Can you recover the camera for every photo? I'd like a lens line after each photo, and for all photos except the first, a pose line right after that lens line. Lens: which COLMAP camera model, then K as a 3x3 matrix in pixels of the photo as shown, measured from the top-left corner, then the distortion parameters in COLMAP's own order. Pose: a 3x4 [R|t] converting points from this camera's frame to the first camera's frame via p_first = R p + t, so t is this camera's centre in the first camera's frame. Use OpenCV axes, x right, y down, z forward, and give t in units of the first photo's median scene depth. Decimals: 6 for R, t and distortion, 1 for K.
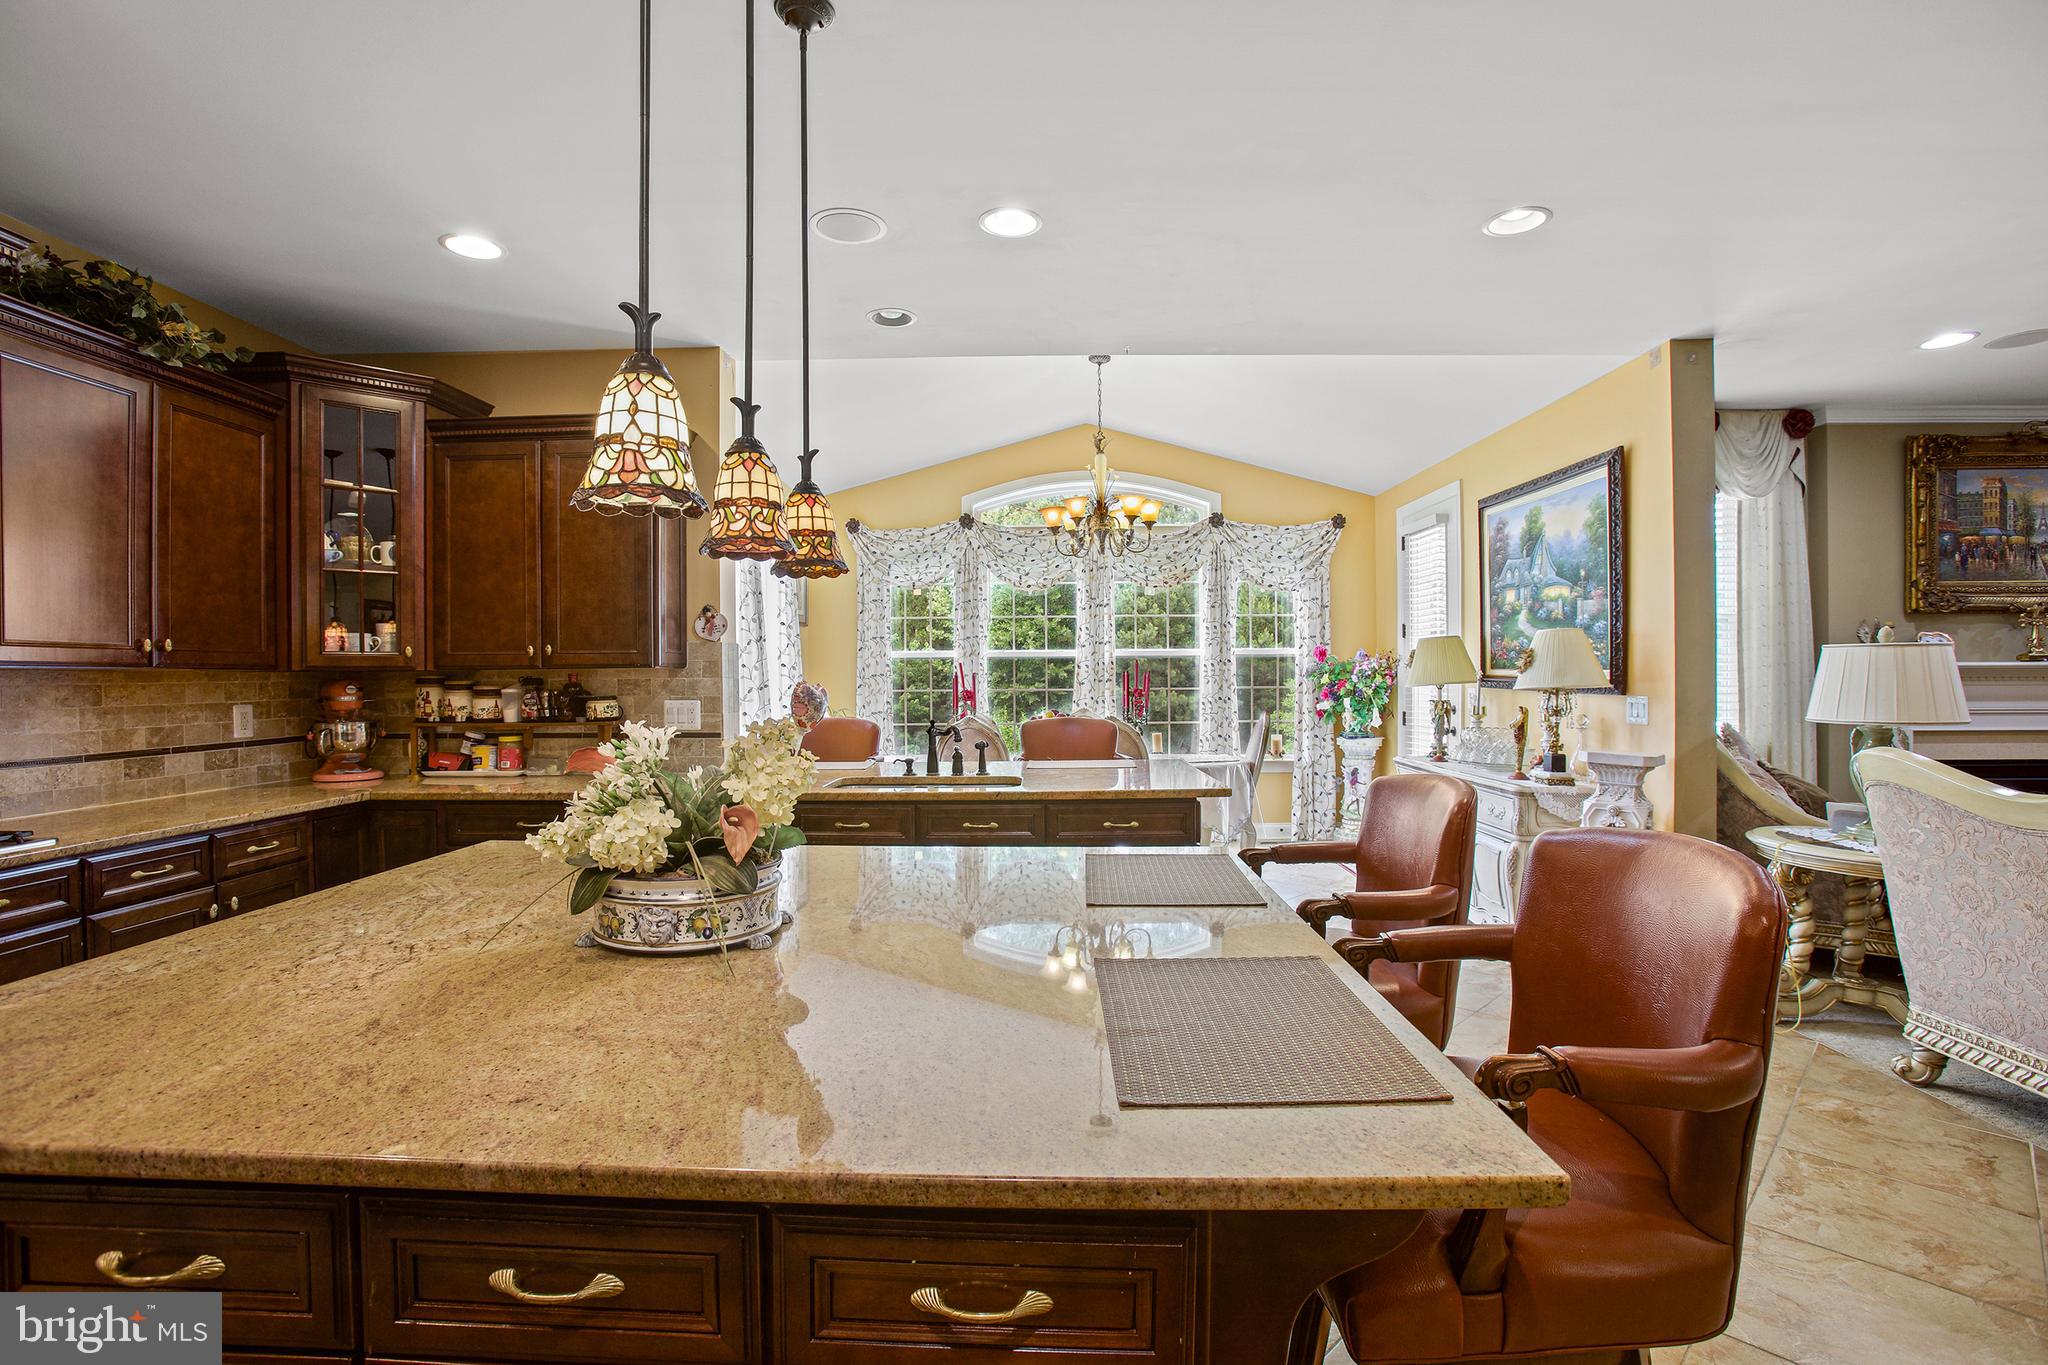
lens RADIAL K [[949.3, 0, 1005.8], [0, 949.3, 682.5], [0, 0, 1]] dist [-0.060740, 0.019221]
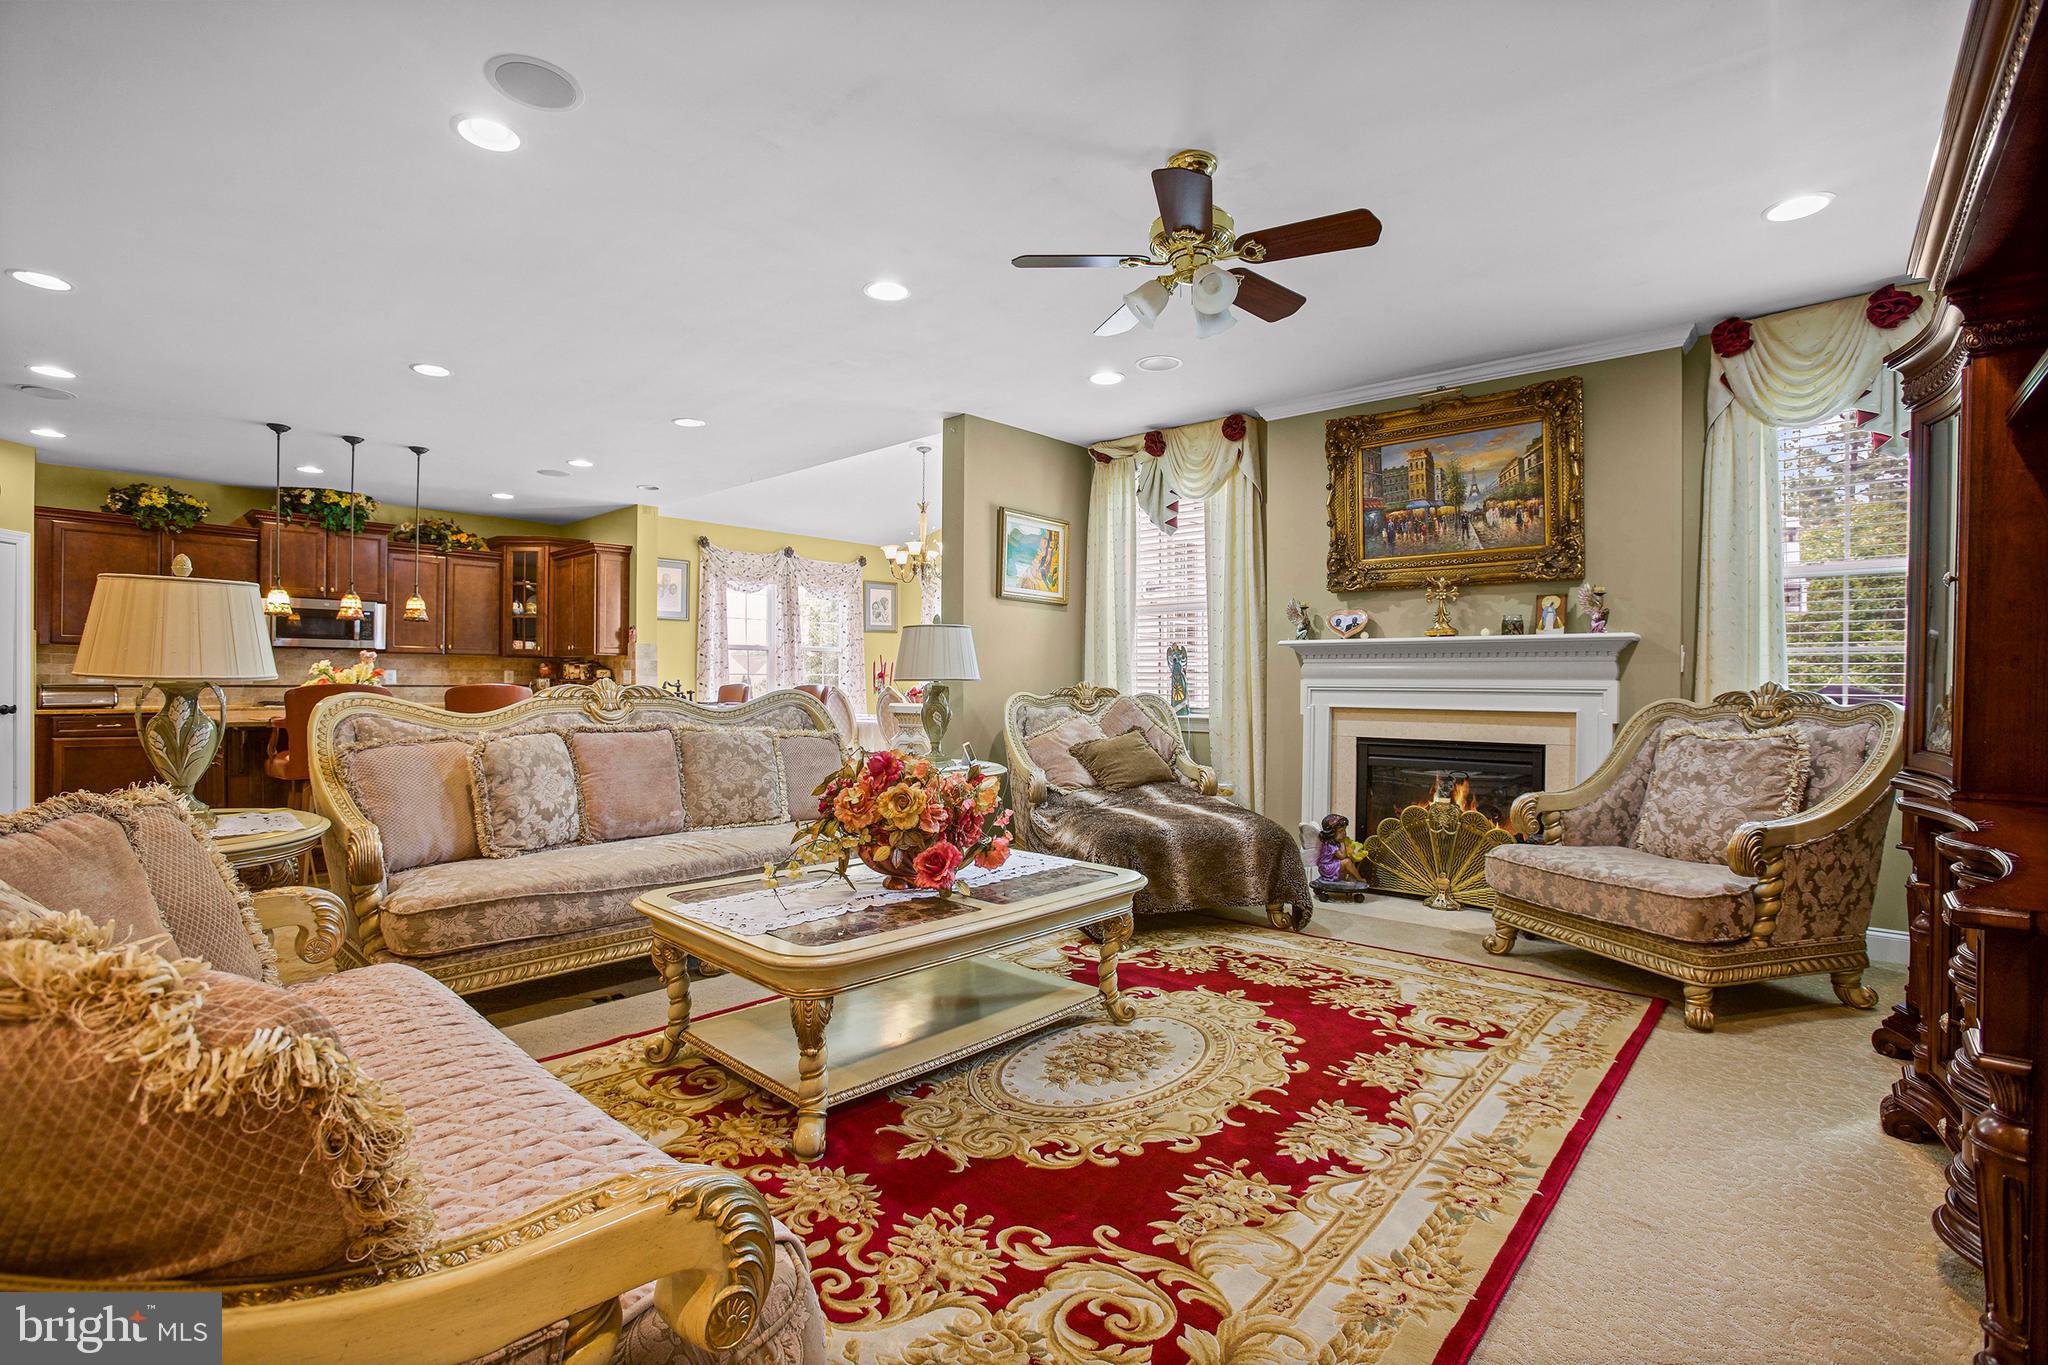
lens RADIAL K [[949.3, 0, 1006.4], [0, 949.3, 678.6], [0, 0, 1]] dist [-0.060740, 0.019221]
pose [[0.758089, 0.006203, -0.652121, 1.718837], [-0.012522, 0.999909, -0.005045, 0.038031], [0.652031, 0.011990, 0.758098, -0.059888]]
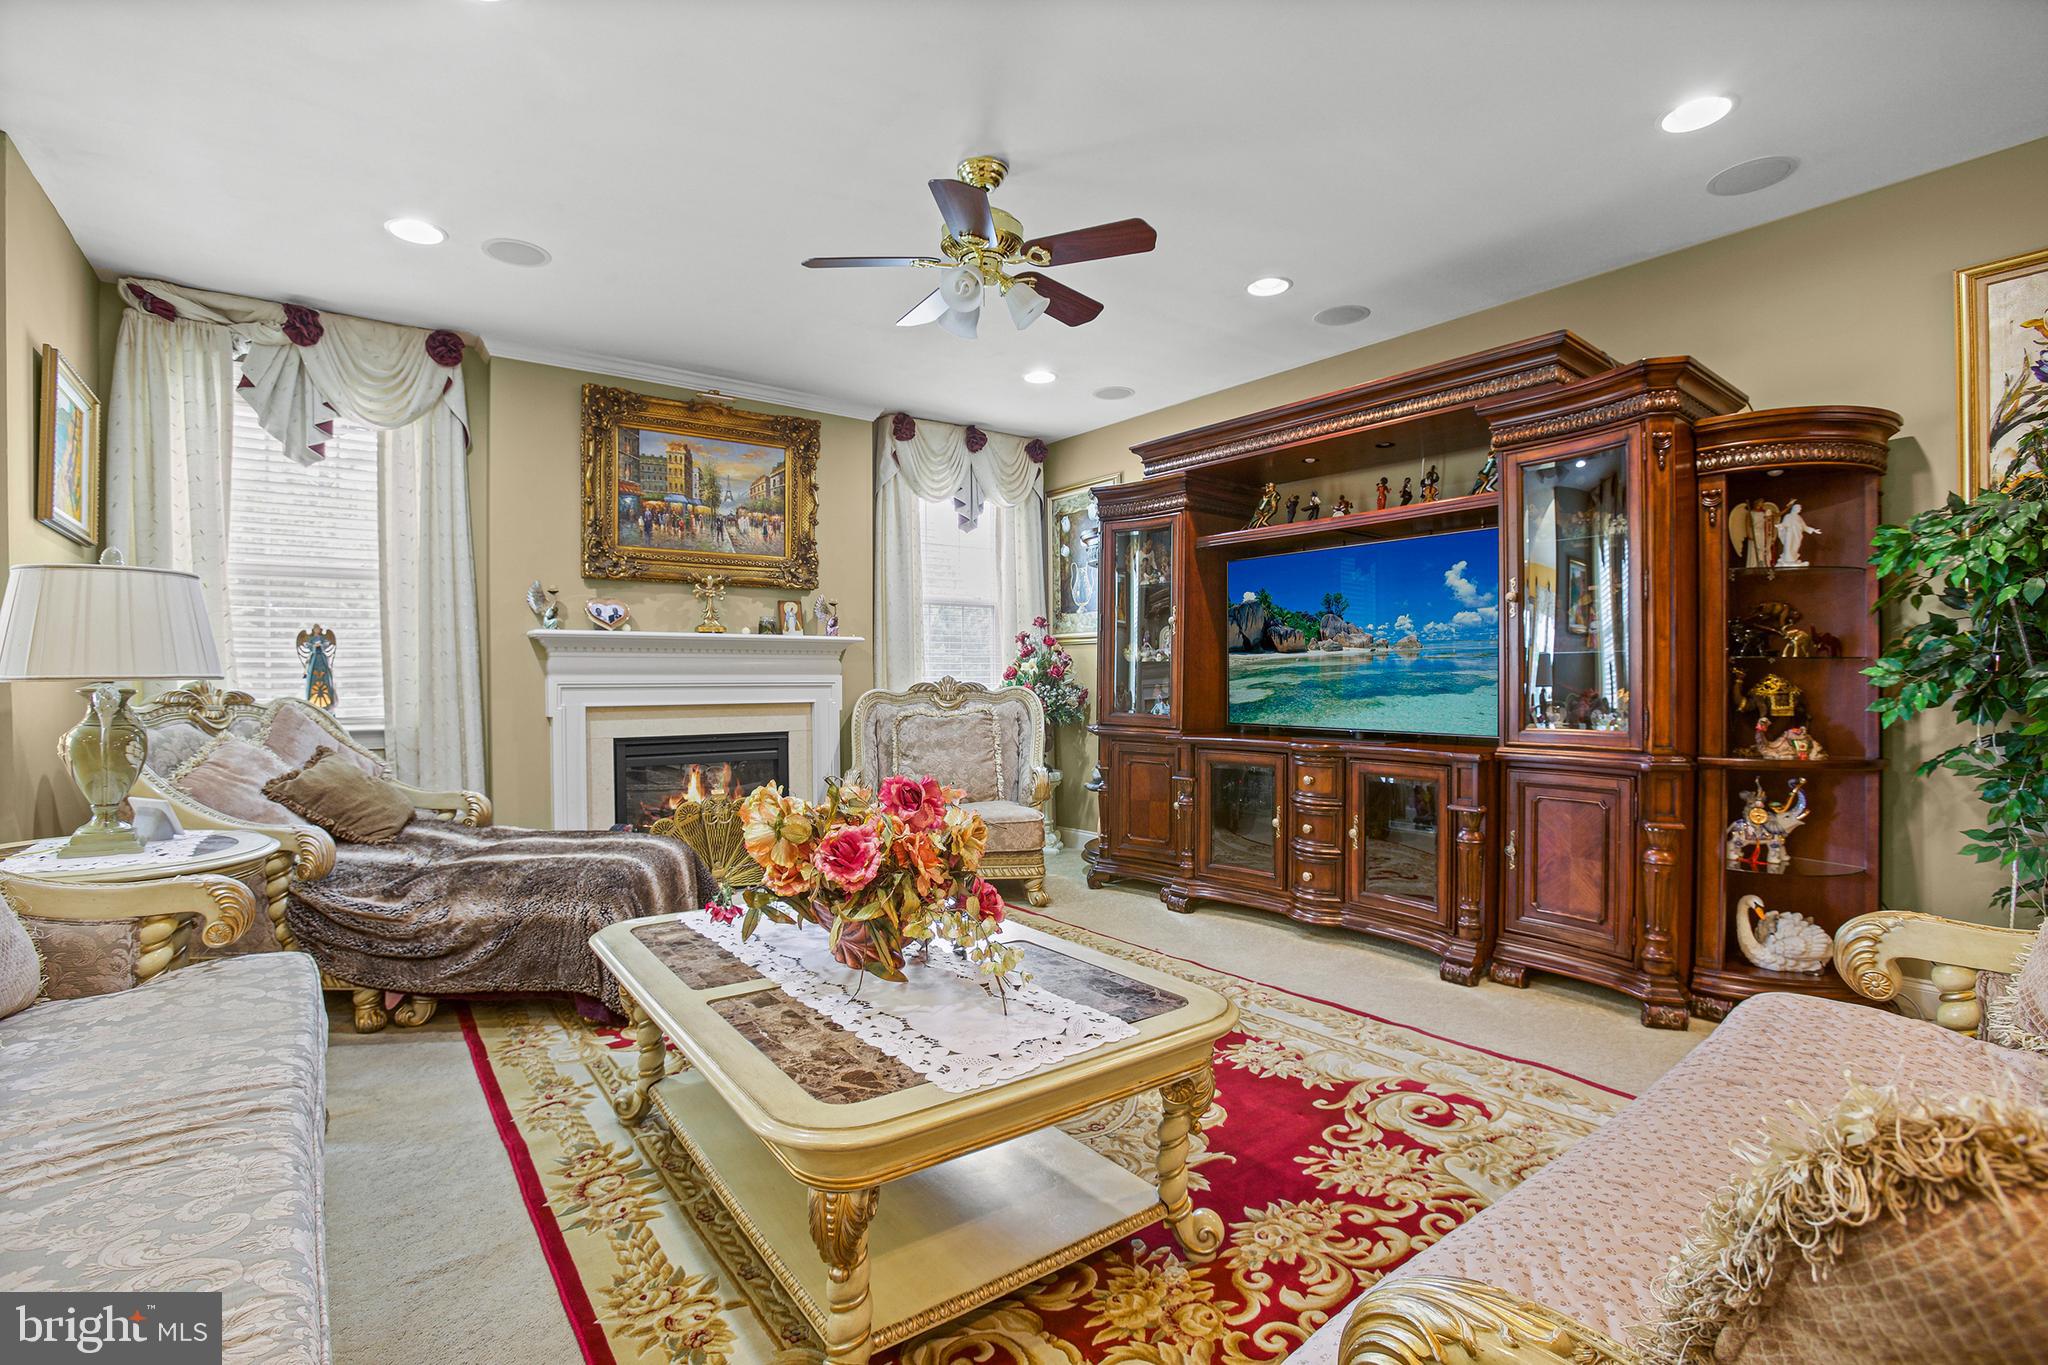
lens RADIAL K [[949.3, 0, 1028.0], [0, 949.3, 685.4], [0, 0, 1]] dist [-0.060740, 0.019221]
pose [[0.765114, -0.009890, 0.643818, 0.887021], [0.006906, 0.999951, 0.007153, 0.034282], [-0.643857, -0.001027, 0.765145, -0.009537]]
